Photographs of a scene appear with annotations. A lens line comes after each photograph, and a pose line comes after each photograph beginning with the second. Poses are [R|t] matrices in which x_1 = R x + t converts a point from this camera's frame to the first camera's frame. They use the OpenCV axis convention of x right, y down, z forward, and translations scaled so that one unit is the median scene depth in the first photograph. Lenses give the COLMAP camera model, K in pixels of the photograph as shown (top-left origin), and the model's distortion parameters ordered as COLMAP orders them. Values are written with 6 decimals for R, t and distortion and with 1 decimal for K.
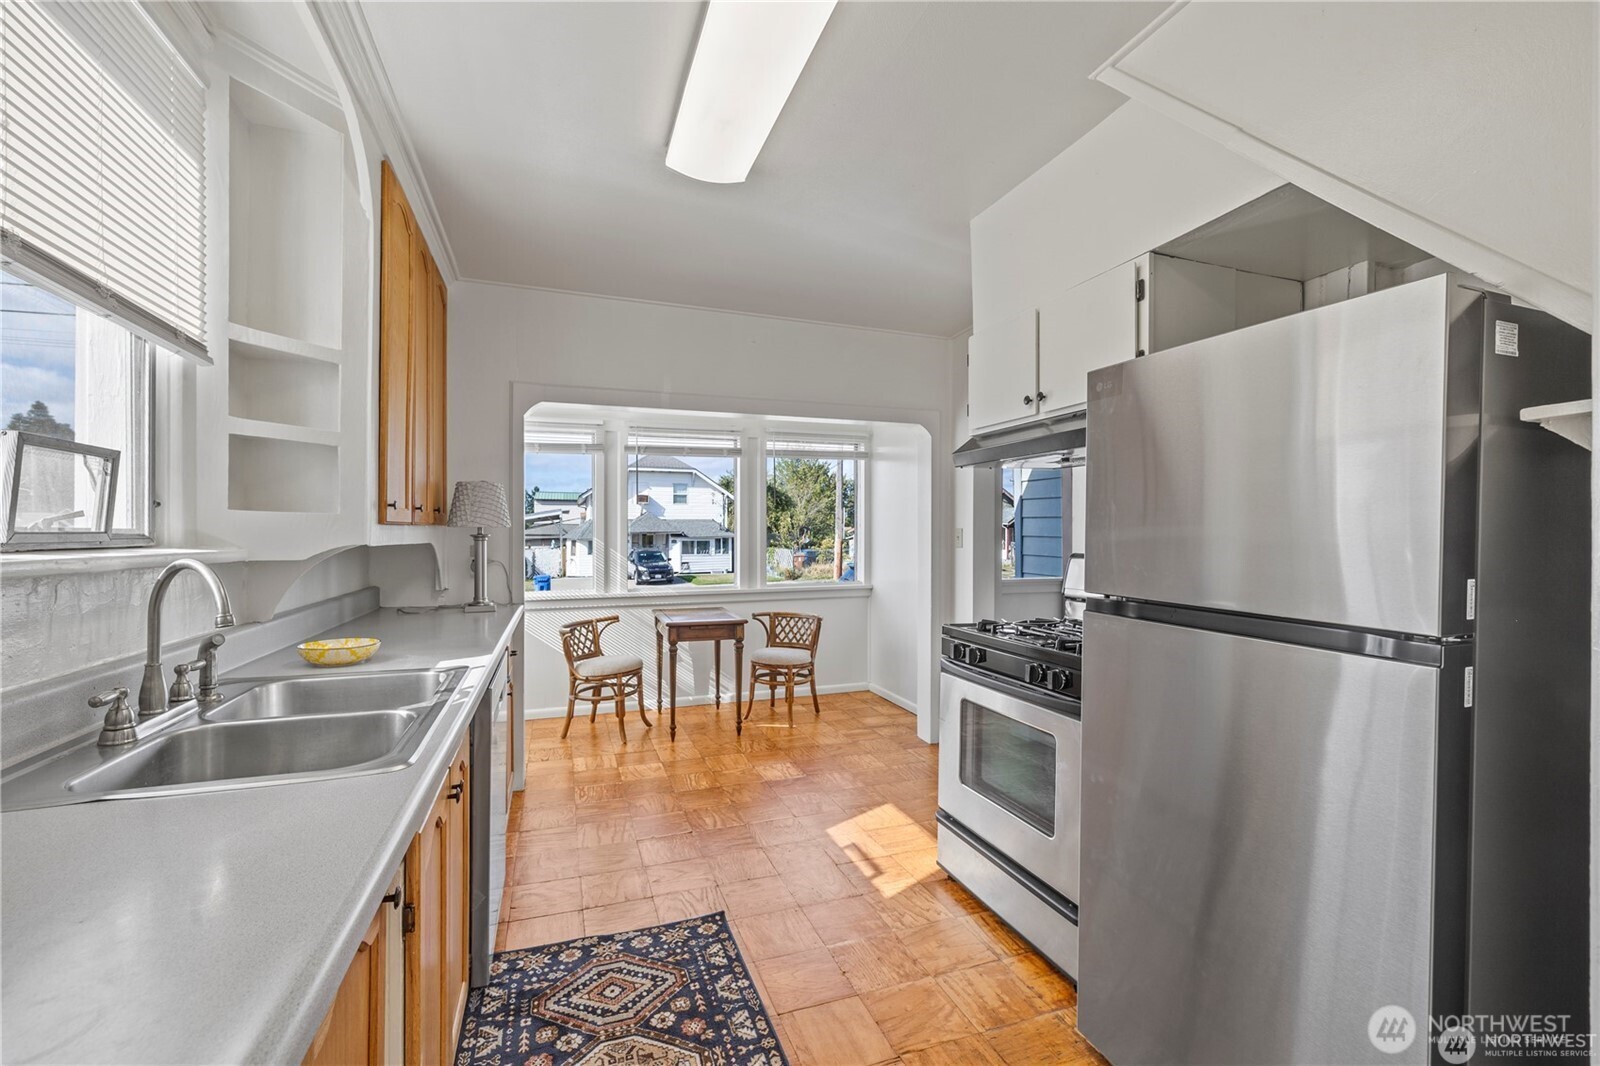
lens RADIAL K [[669.5, 0, 796.8], [0, 669.5, 530.2], [0, 0, 1]] dist [0.000152, 0.000018]
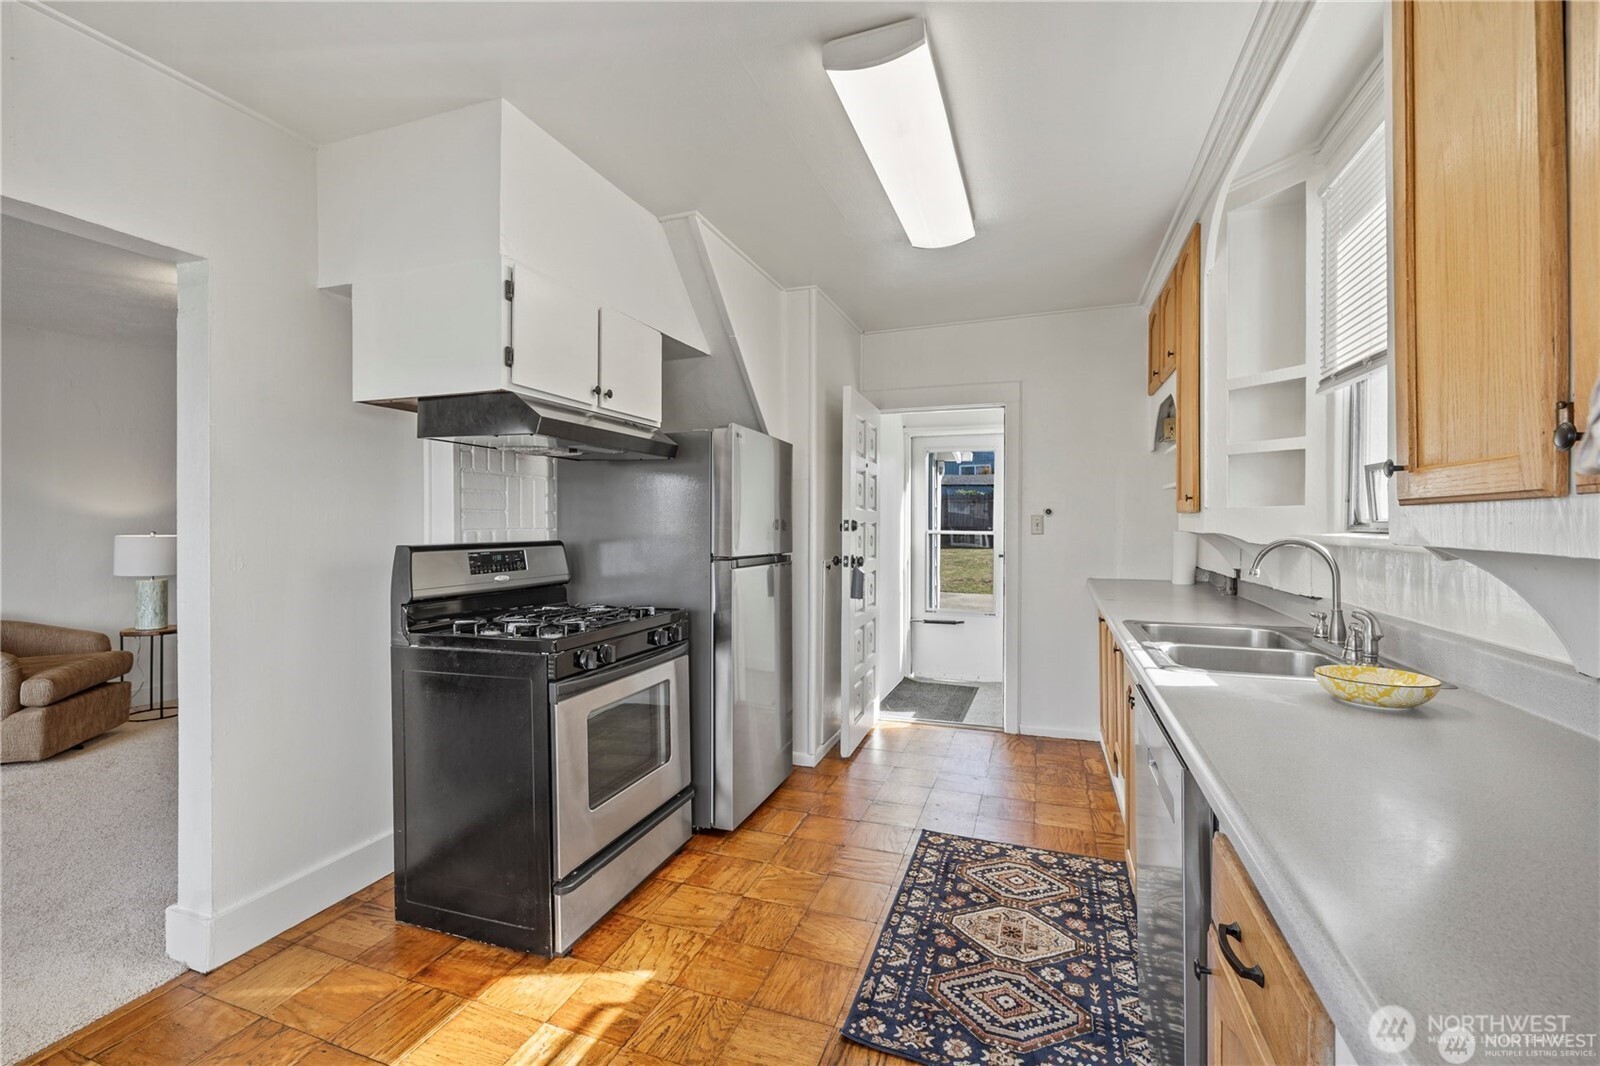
lens RADIAL K [[669.5, 0, 796.8], [0, 669.5, 530.2], [0, 0, 1]] dist [0.000152, 0.000018]
pose [[-0.765655, -0.007034, 0.643214, -0.632139], [-0.003742, 0.999972, 0.006482, 0.011350], [-0.643241, 0.002556, -0.765659, 1.851202]]
